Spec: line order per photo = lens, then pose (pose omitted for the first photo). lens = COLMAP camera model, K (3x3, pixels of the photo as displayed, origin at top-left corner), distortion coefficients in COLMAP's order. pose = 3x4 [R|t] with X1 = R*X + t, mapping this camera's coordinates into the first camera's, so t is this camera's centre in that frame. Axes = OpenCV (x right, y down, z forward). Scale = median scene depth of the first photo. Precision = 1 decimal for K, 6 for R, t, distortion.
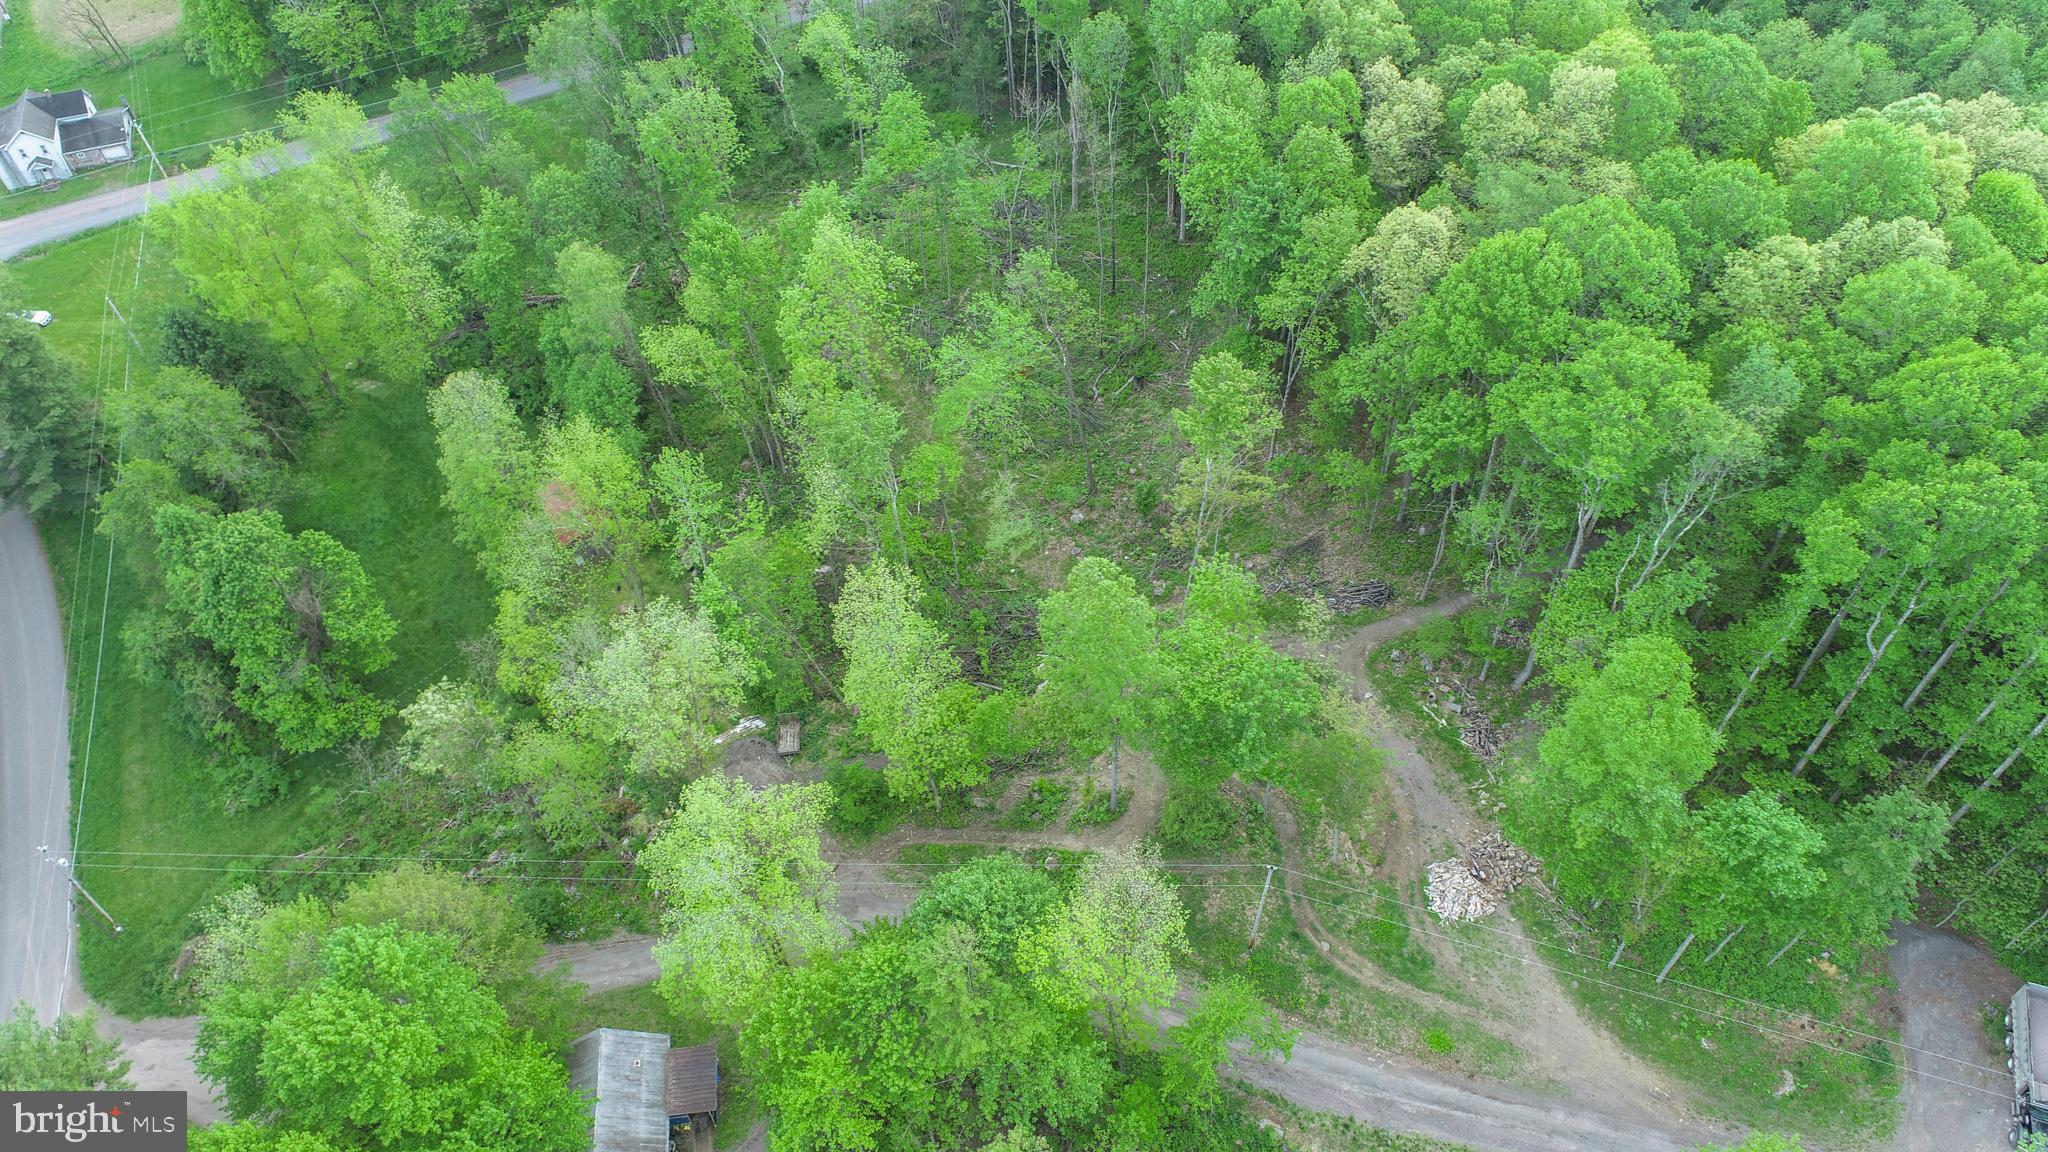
lens RADIAL K [[1387.1, 0, 1013.7], [0, 1387.1, 568.5], [0, 0, 1]] dist [-0.008738, 0.001784]
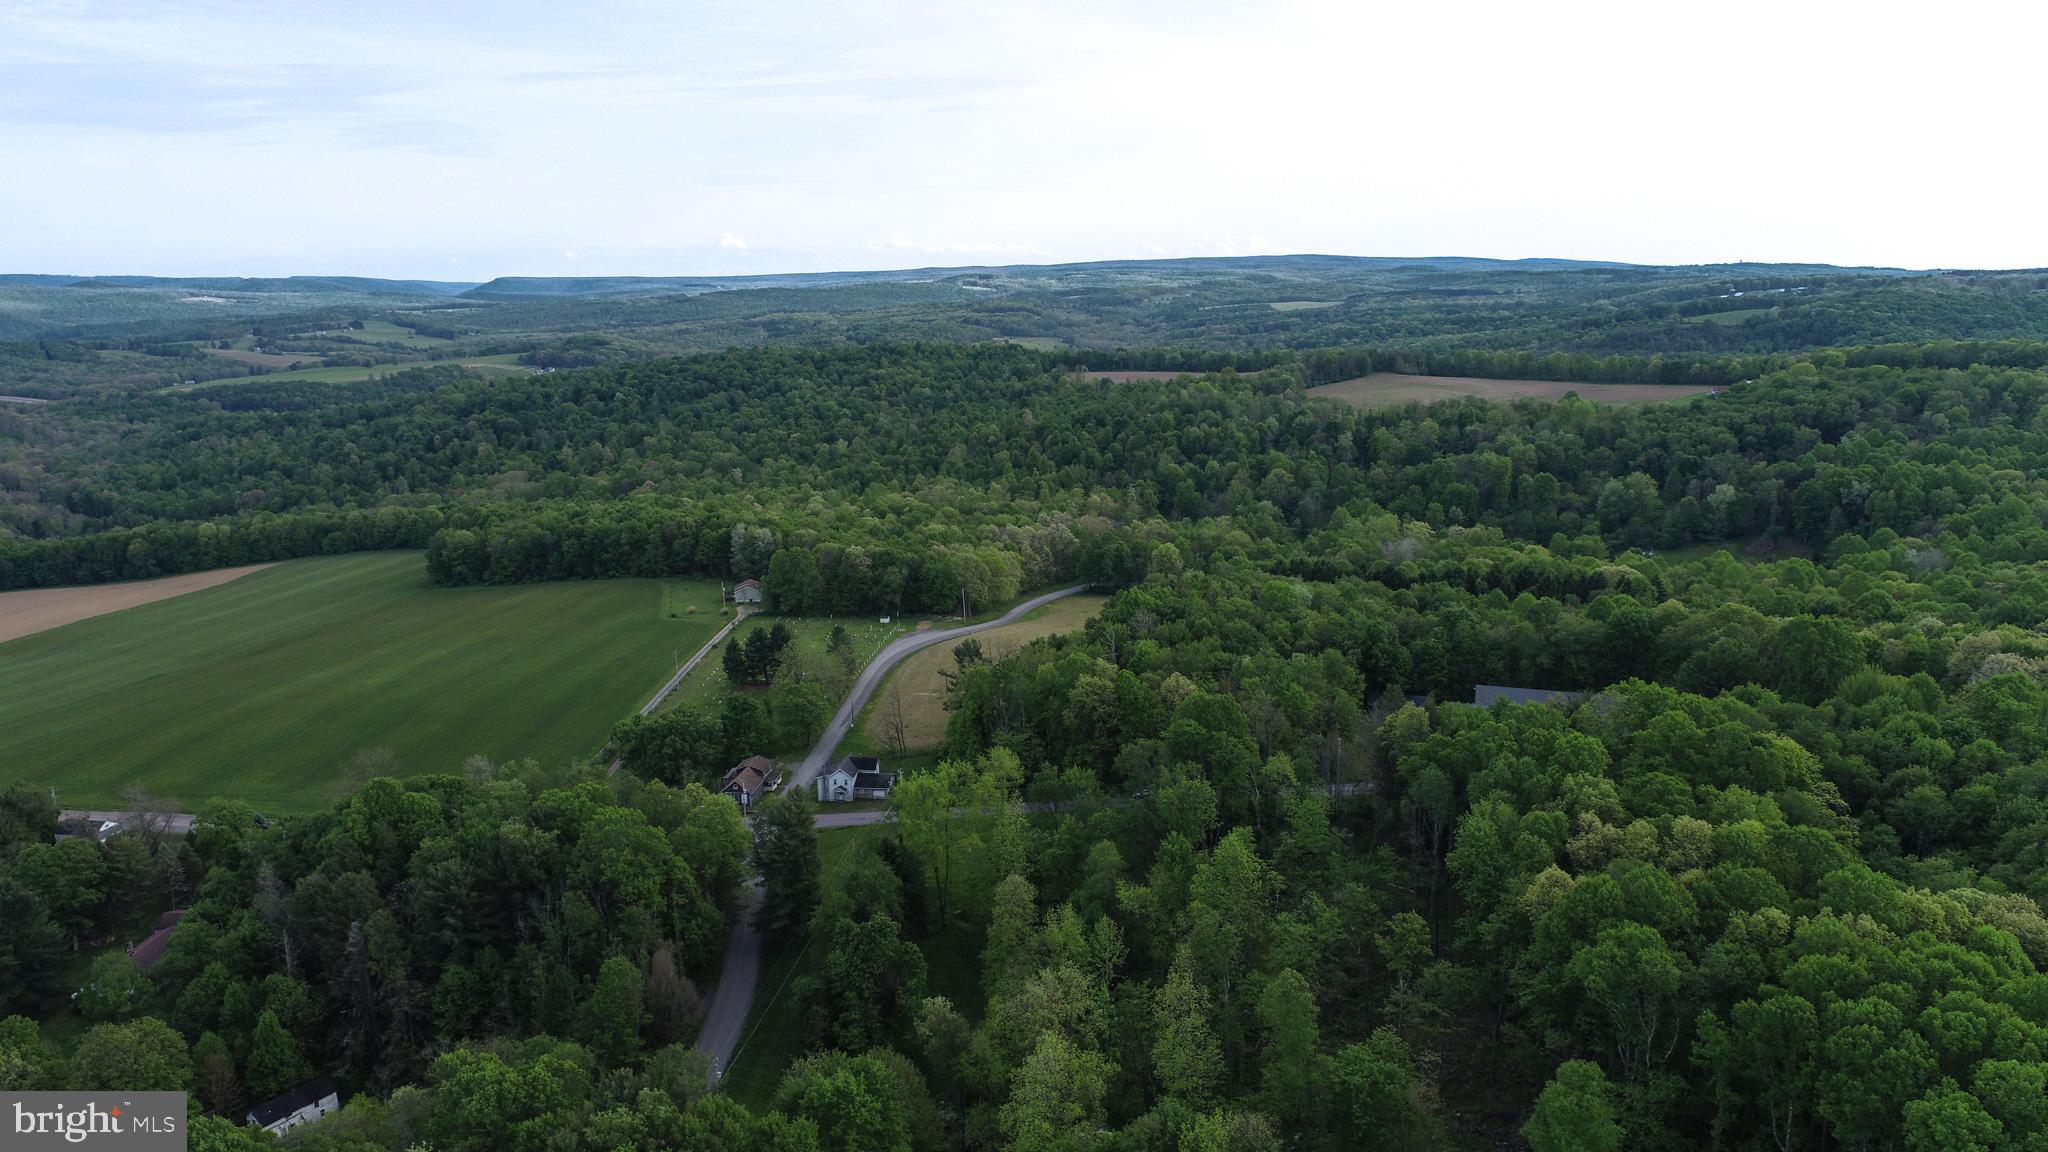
lens RADIAL K [[1390.5, 0, 1010.3], [0, 1390.5, 579.5], [0, 0, 1]] dist [-0.009184, 0.003781]
pose [[0.883643, 0.101747, -0.456970, 0.387814], [-0.351885, 0.788165, -0.504949, 0.483351], [0.308791, 0.606995, 0.732260, -0.569619]]
